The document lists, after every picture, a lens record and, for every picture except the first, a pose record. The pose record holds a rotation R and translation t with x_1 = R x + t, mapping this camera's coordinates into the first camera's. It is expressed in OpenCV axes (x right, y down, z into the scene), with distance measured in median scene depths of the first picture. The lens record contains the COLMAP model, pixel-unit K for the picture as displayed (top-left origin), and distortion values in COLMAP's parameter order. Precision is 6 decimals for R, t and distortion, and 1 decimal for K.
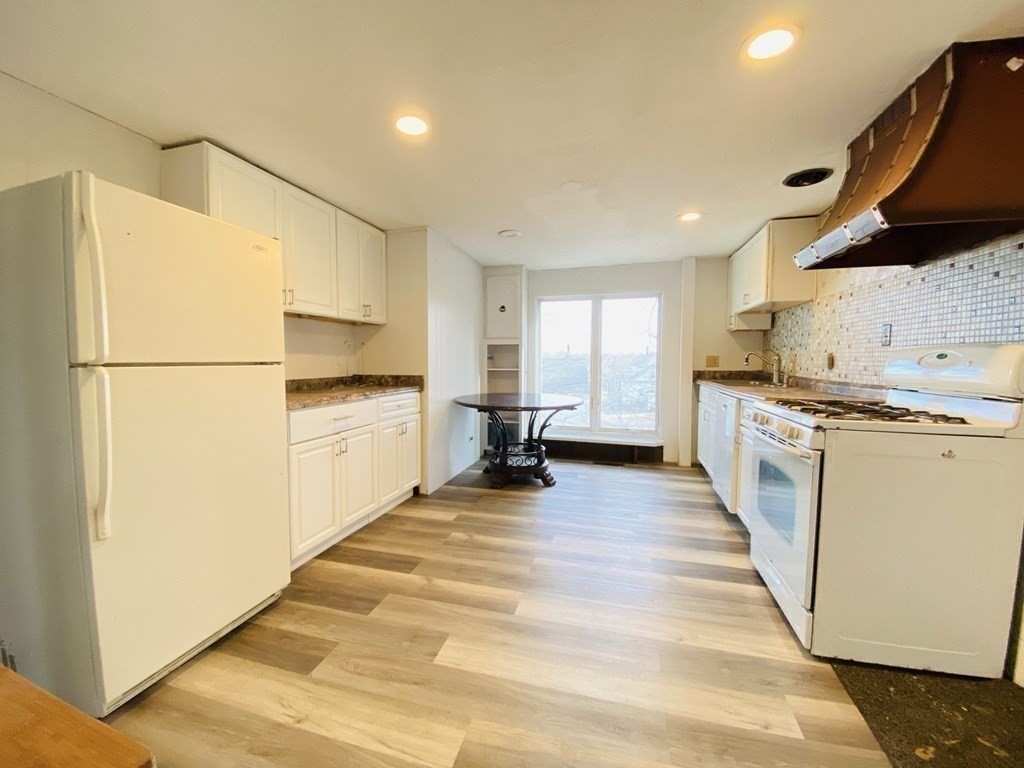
lens RADIAL K [[414.1, 0, 510.5], [0, 414.1, 386.4], [0, 0, 1]] dist [-0.002617, -0.000603]
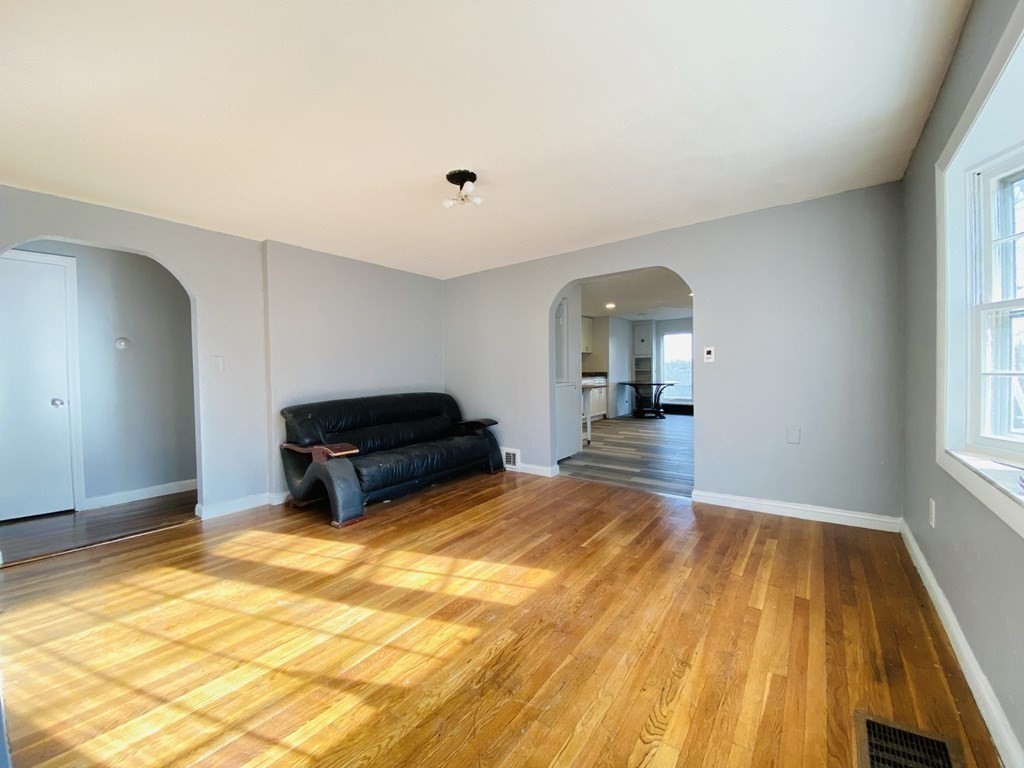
lens RADIAL K [[414.1, 0, 503.3], [0, 414.1, 383.9], [0, 0, 1]] dist [-0.002617, -0.000603]
pose [[0.924676, -0.012637, -0.380546, 0.144295], [0.000525, 0.999490, -0.031916, 0.111213], [0.380756, 0.029313, 0.924211, -1.383856]]
